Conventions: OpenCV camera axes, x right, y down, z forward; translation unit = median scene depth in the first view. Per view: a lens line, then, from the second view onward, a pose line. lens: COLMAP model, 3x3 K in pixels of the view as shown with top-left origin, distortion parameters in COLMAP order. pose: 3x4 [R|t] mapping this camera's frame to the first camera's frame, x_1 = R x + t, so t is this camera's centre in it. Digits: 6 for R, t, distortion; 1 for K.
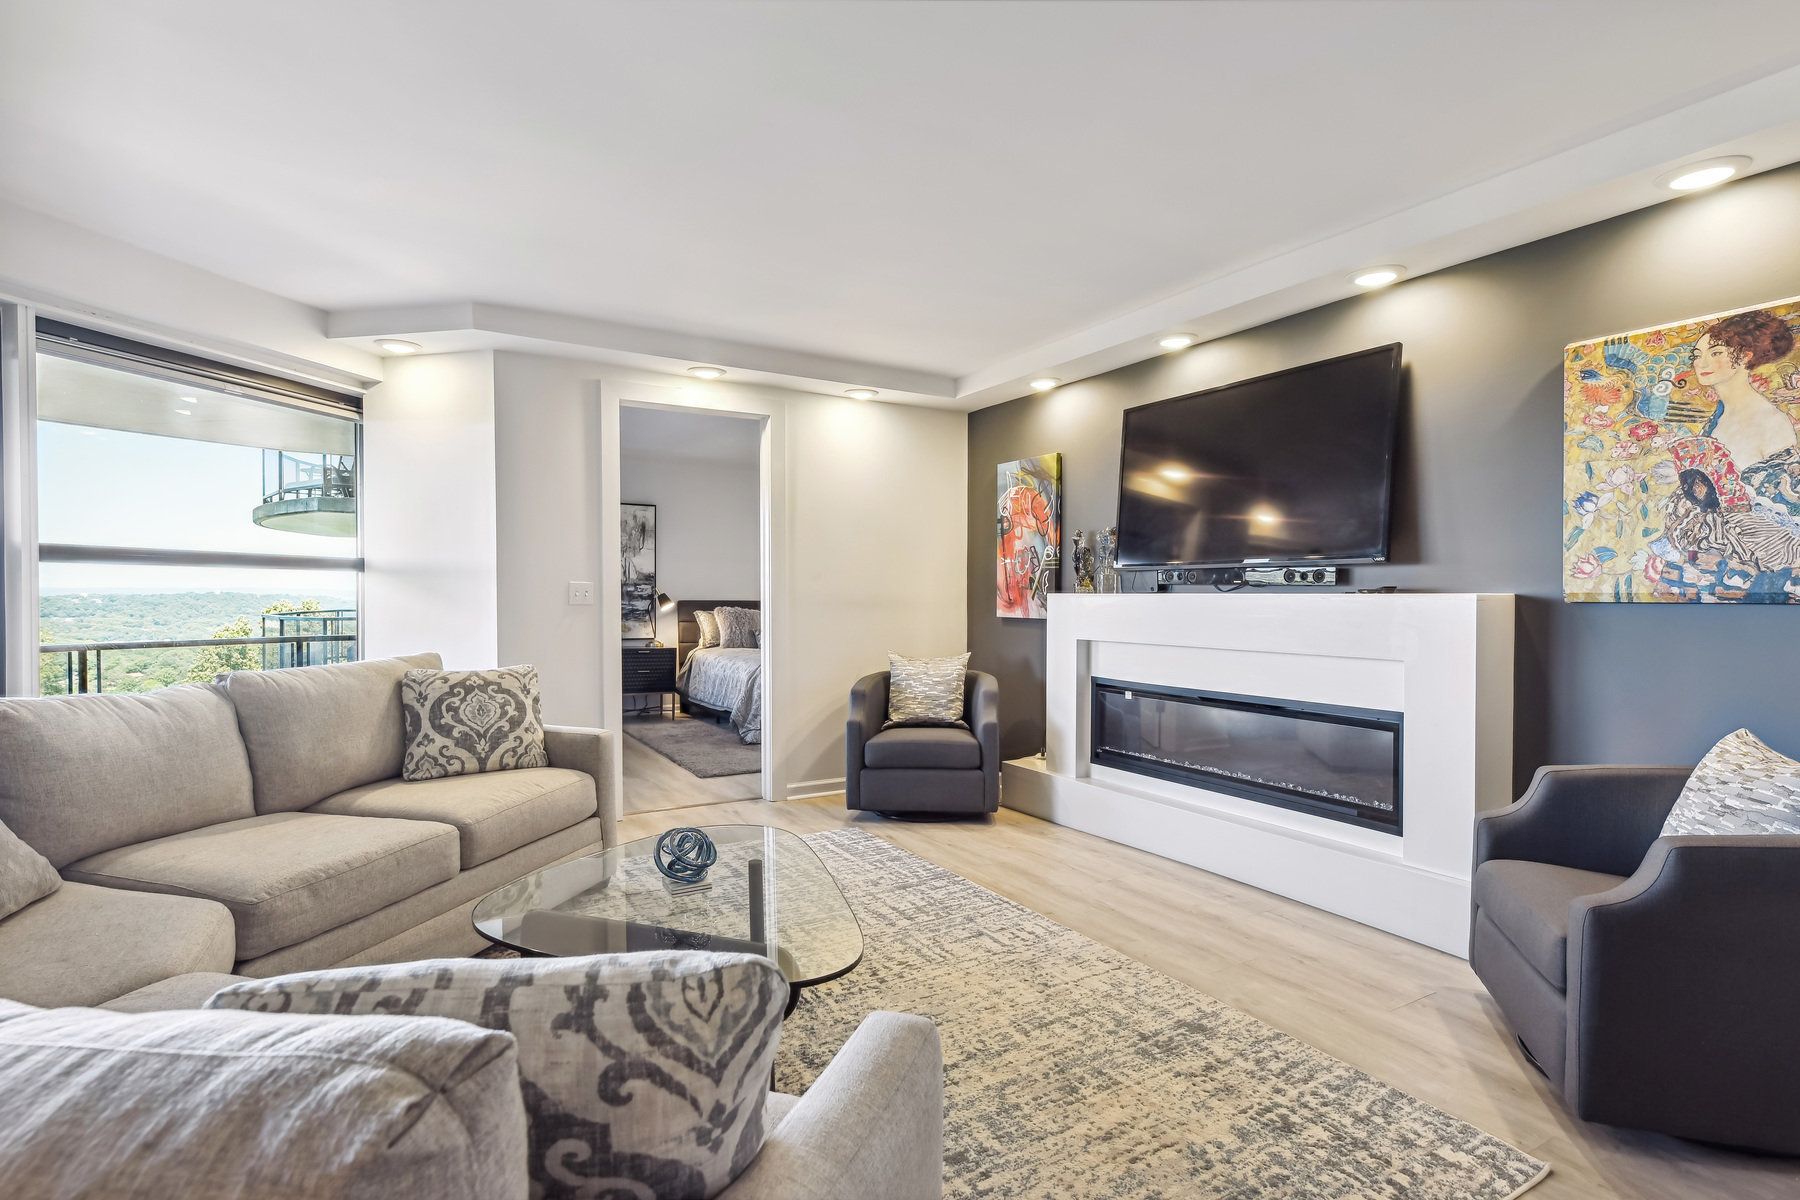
lens RADIAL K [[882.1, 0, 900.0], [0, 882.1, 600.0], [0, 0, 1]] dist [0.016303, -0.000416]
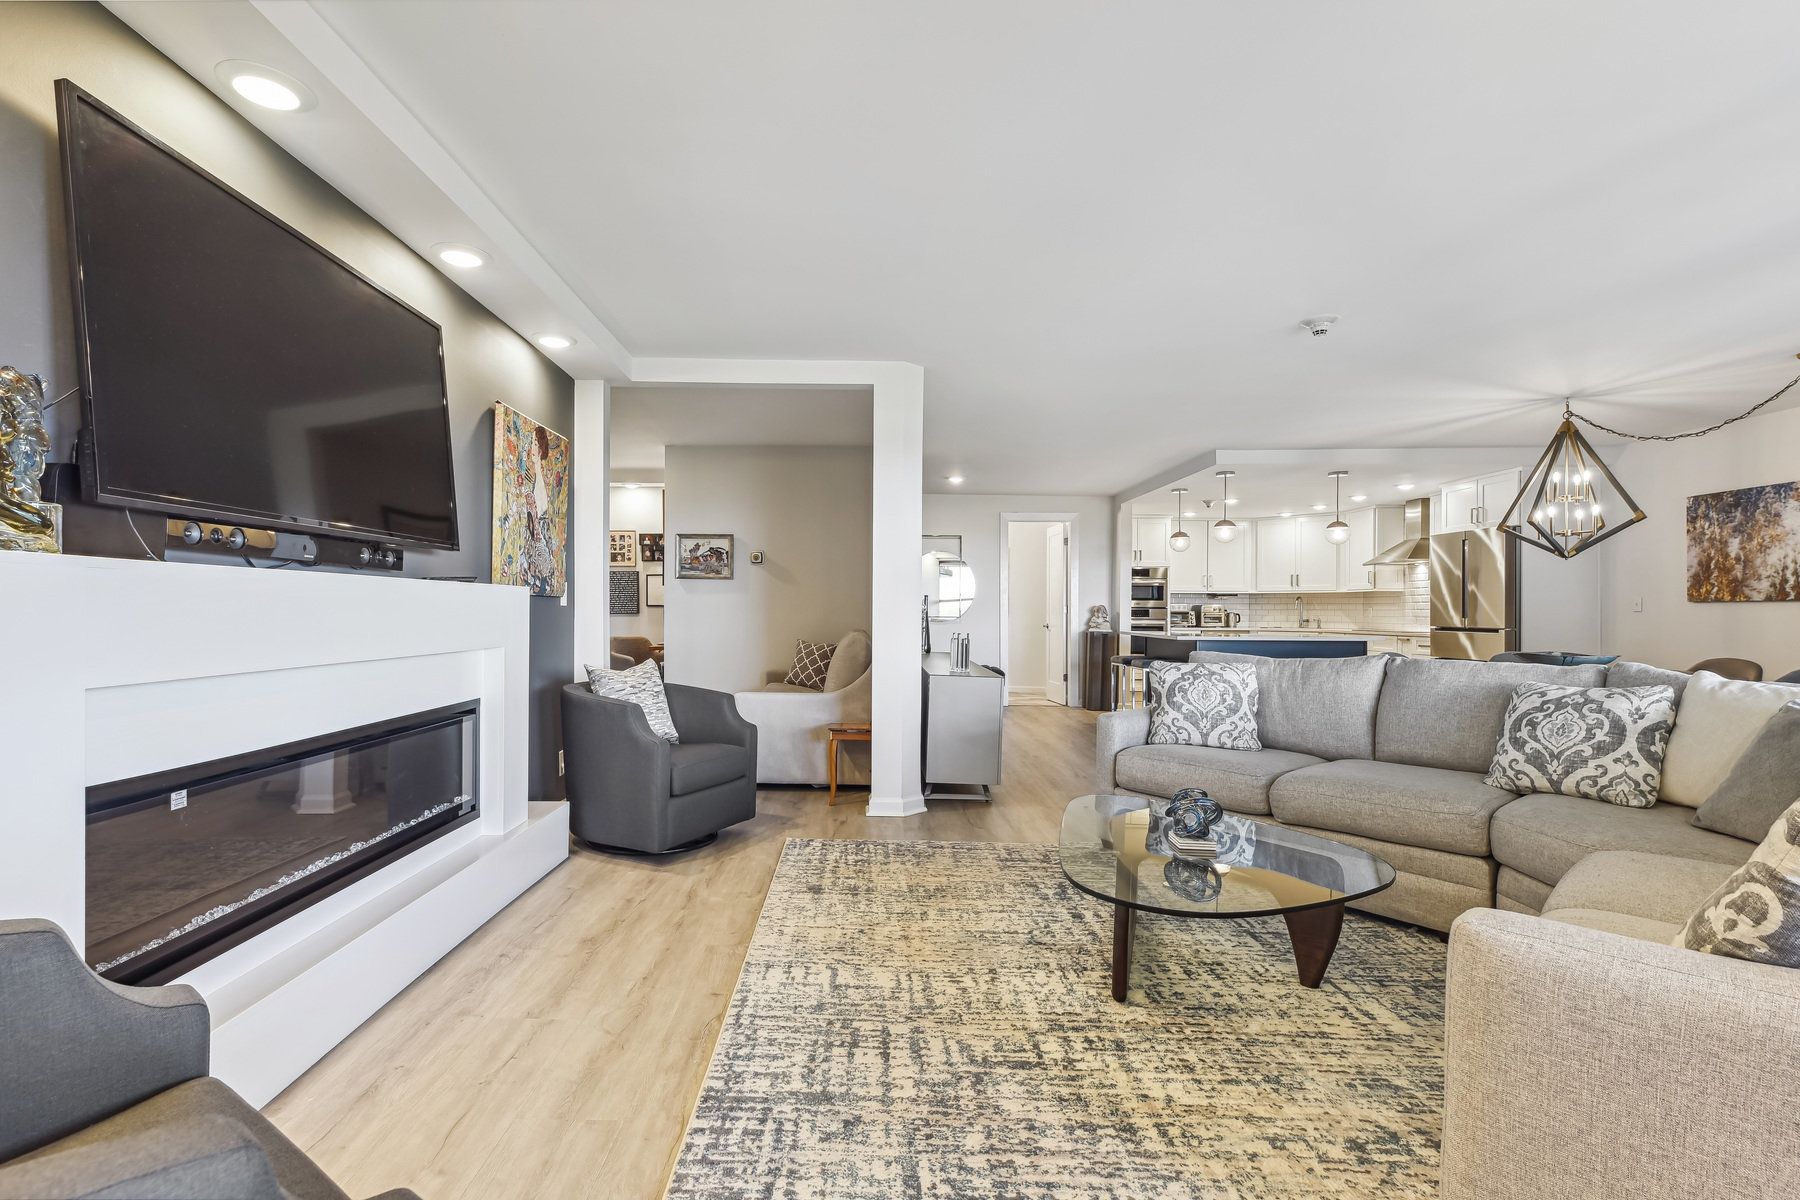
lens RADIAL K [[858.0, 0, 860.2], [0, 858.0, 606.3], [0, 0, 1]] dist [0.014937, 0.000021]
pose [[-0.858184, -0.004901, 0.513319, -0.312074], [-0.003479, 0.999987, 0.003732, 0.013979], [-0.513330, 0.001417, -0.858190, 1.534091]]
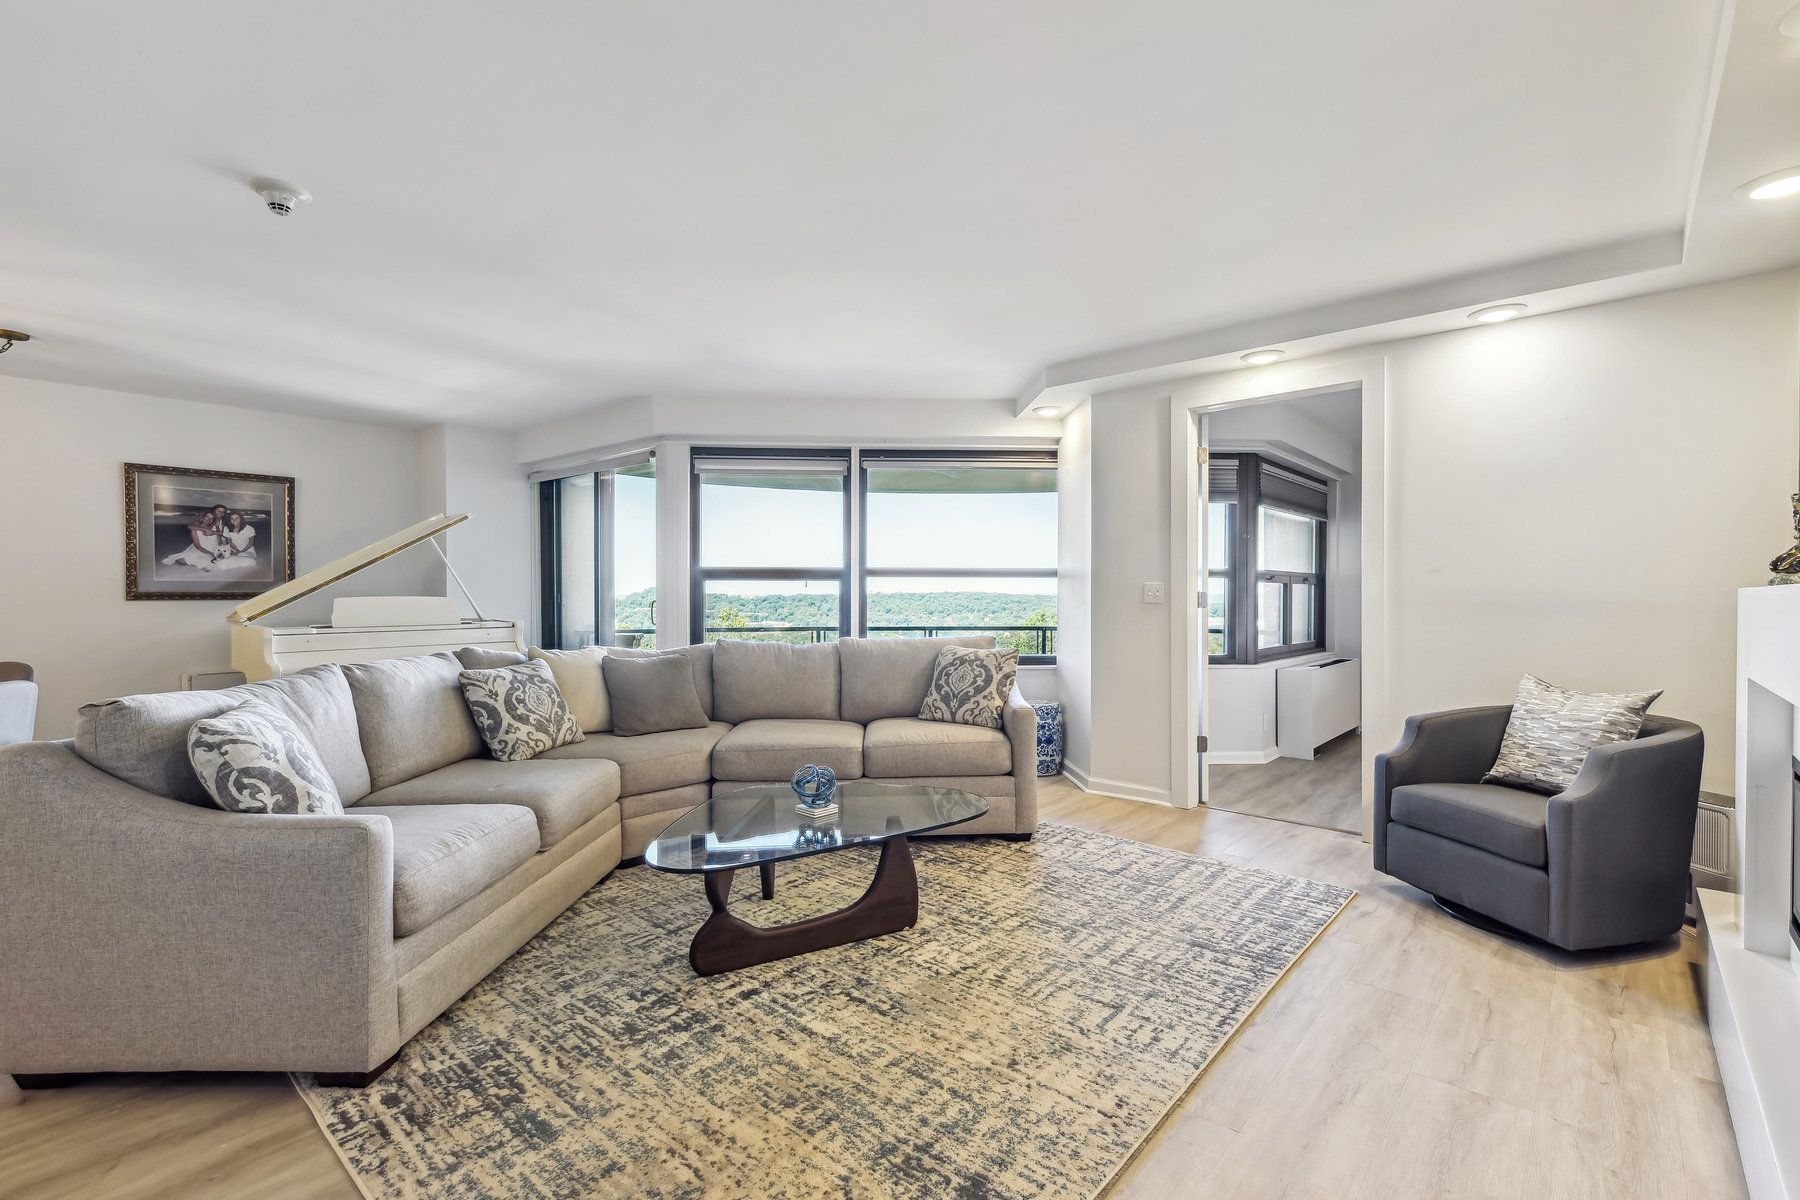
lens RADIAL K [[791.4, 0, 900.0], [0, 791.4, 600.0], [0, 0, 1]] dist [0.007878, -0.000185]
pose [[0.313654, 0.002864, -0.949533, 0.654422], [-0.008313, 0.999965, 0.000271, 0.005167], [0.949501, 0.007808, 0.313667, 0.528031]]
